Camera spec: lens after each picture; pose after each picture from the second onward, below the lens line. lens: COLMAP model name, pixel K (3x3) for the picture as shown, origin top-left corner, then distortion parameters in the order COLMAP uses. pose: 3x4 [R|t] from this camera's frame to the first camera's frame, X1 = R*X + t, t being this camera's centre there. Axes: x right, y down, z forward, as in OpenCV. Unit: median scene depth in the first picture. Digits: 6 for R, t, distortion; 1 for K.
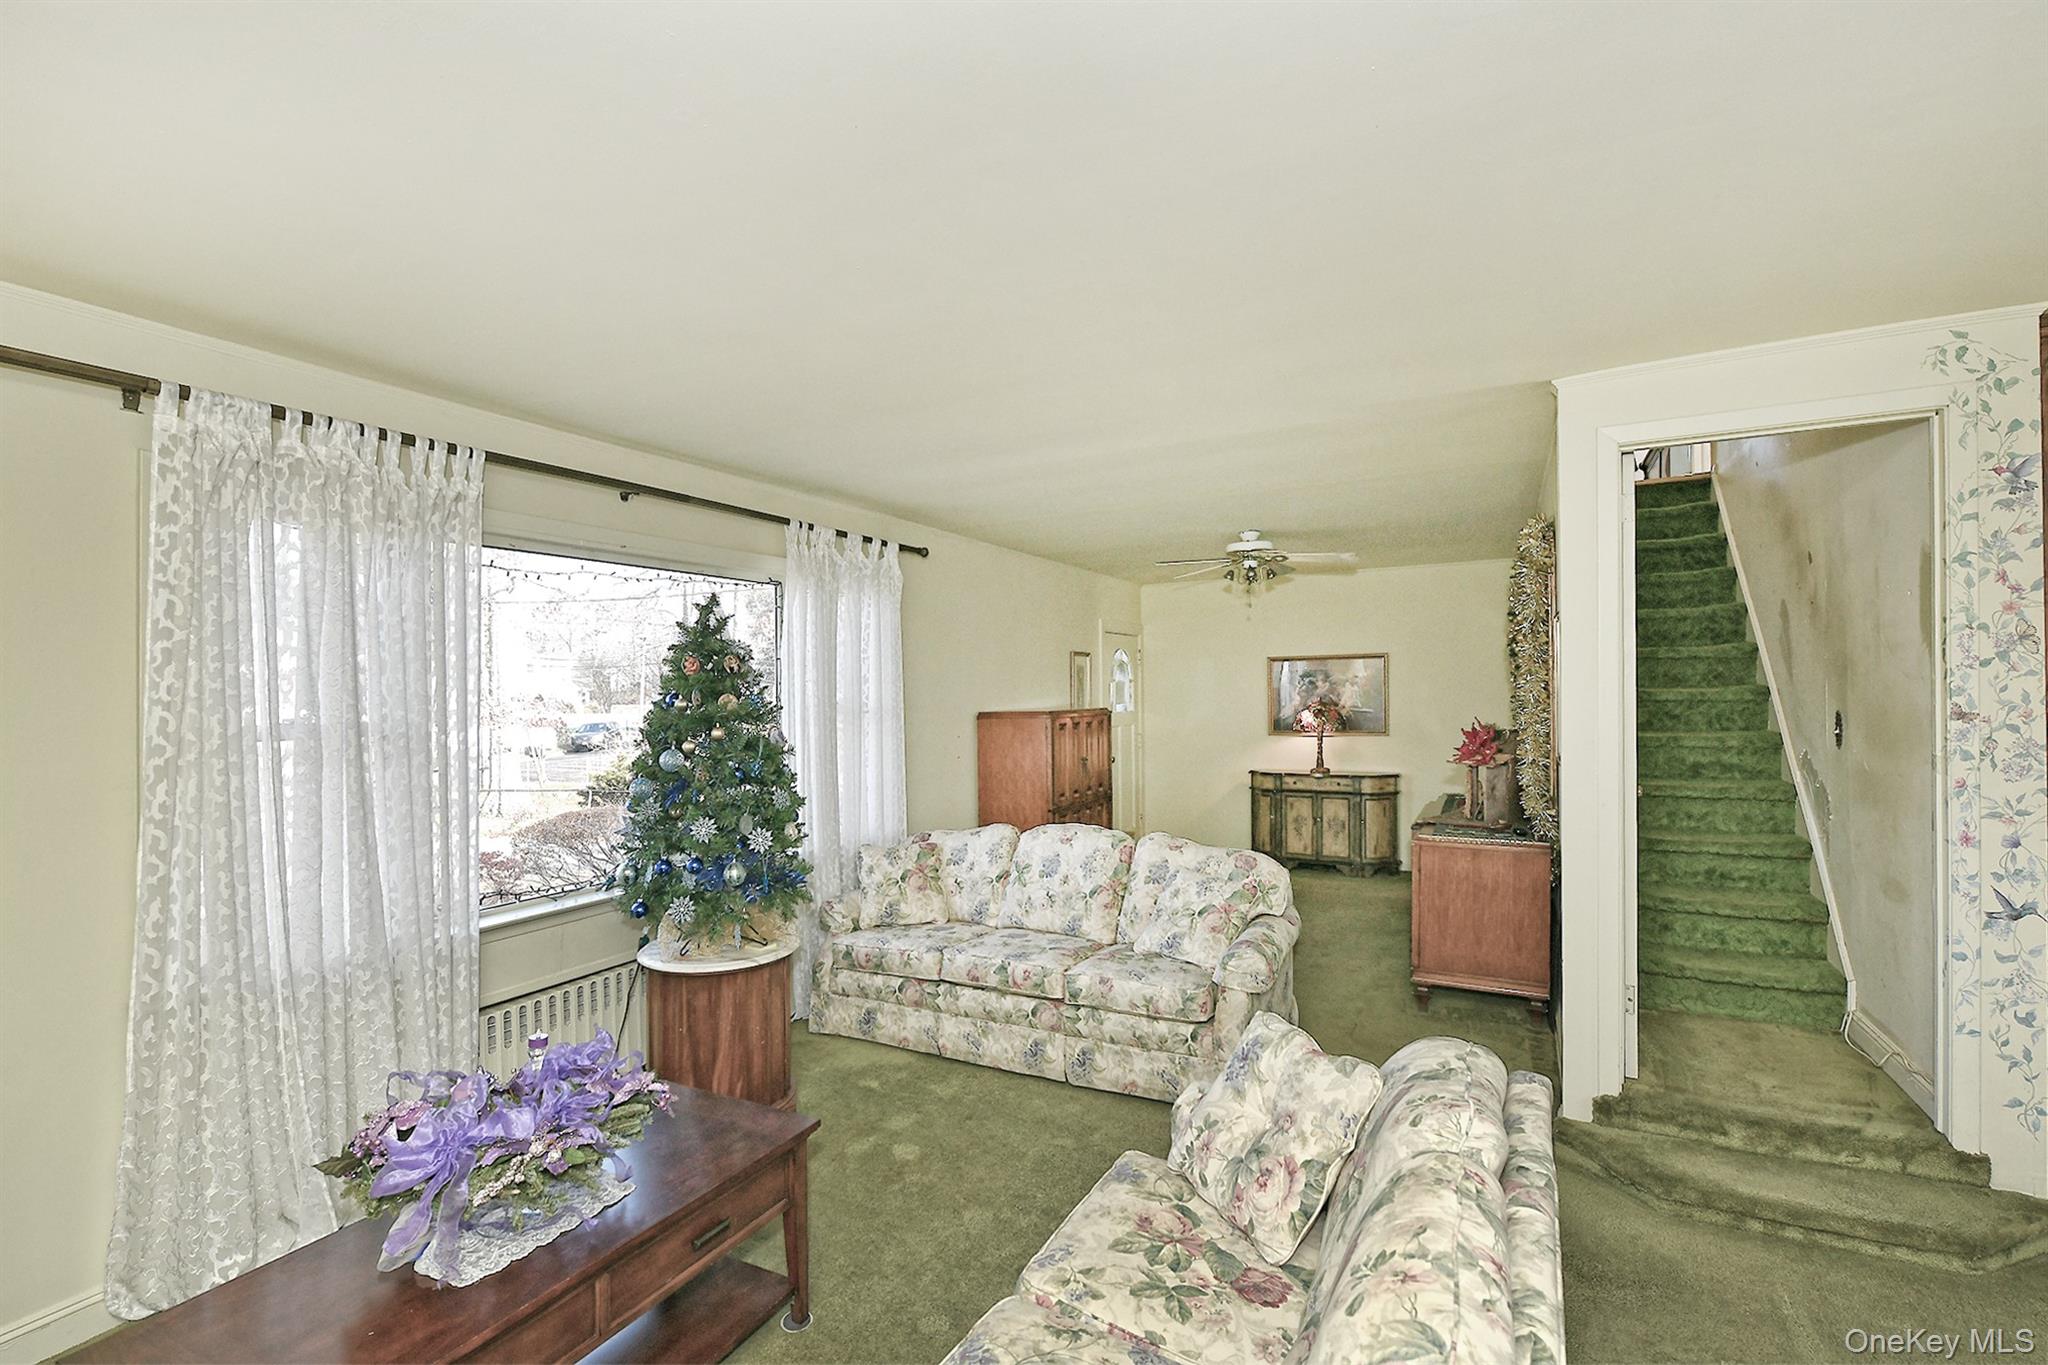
lens RADIAL K [[926.3, 0, 1024.0], [0, 926.3, 682.5], [0, 0, 1]] dist [-0.012901, 0.000145]
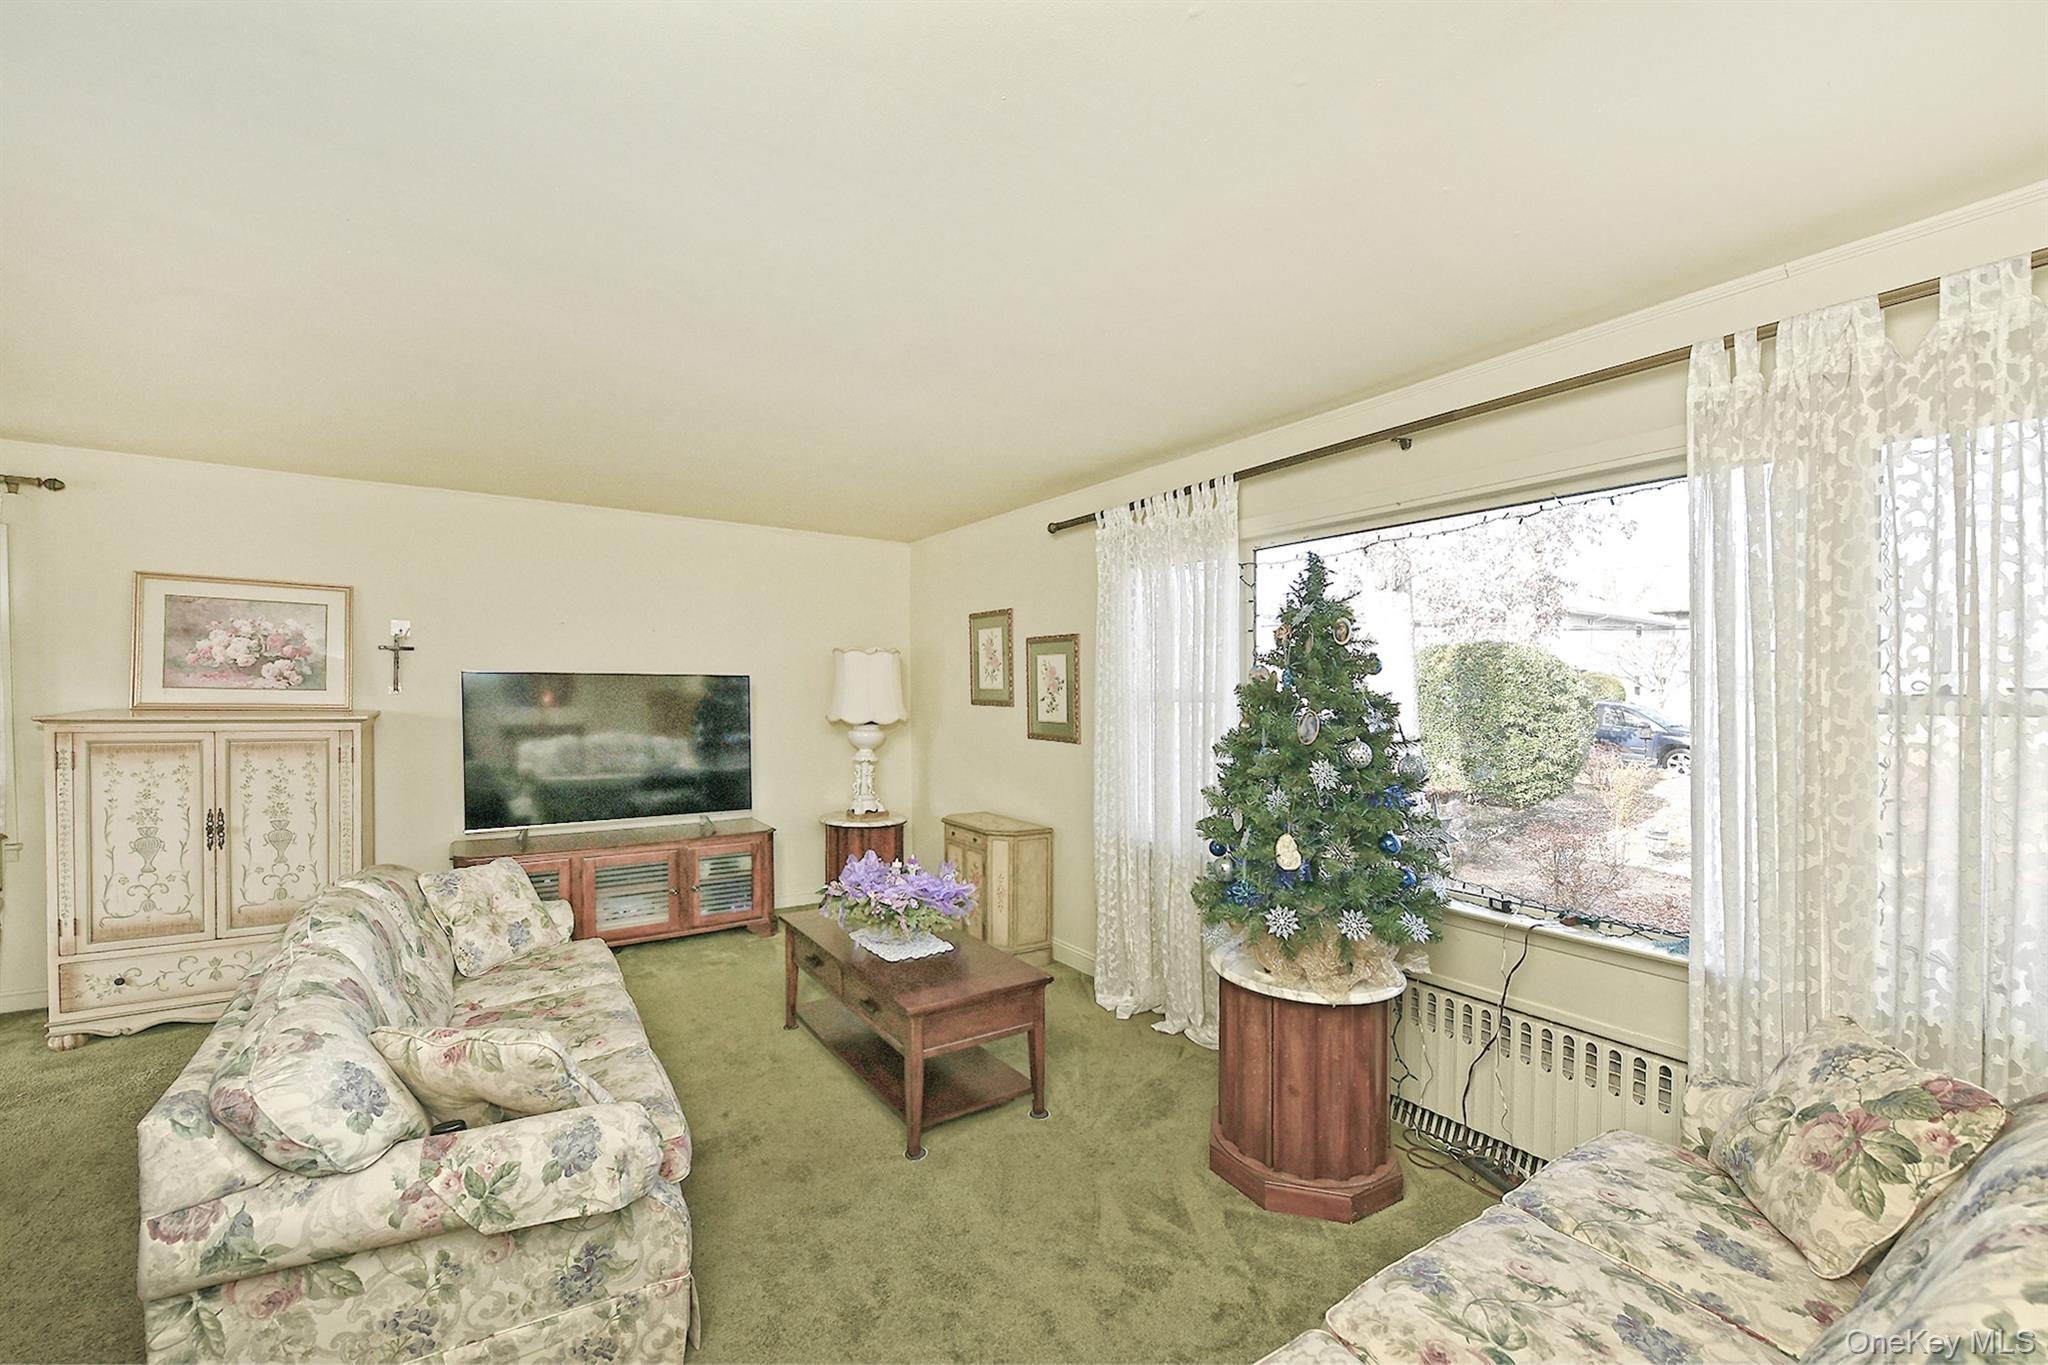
lens RADIAL K [[829.8, 0, 1008.8], [0, 829.8, 699.7], [0, 0, 1]] dist [-0.002750, -0.000196]
pose [[-0.496260, 0.023280, -0.867862, 0.497619], [0.007502, 0.999718, 0.022527, 0.021454], [0.868142, 0.004668, -0.496294, 1.218219]]
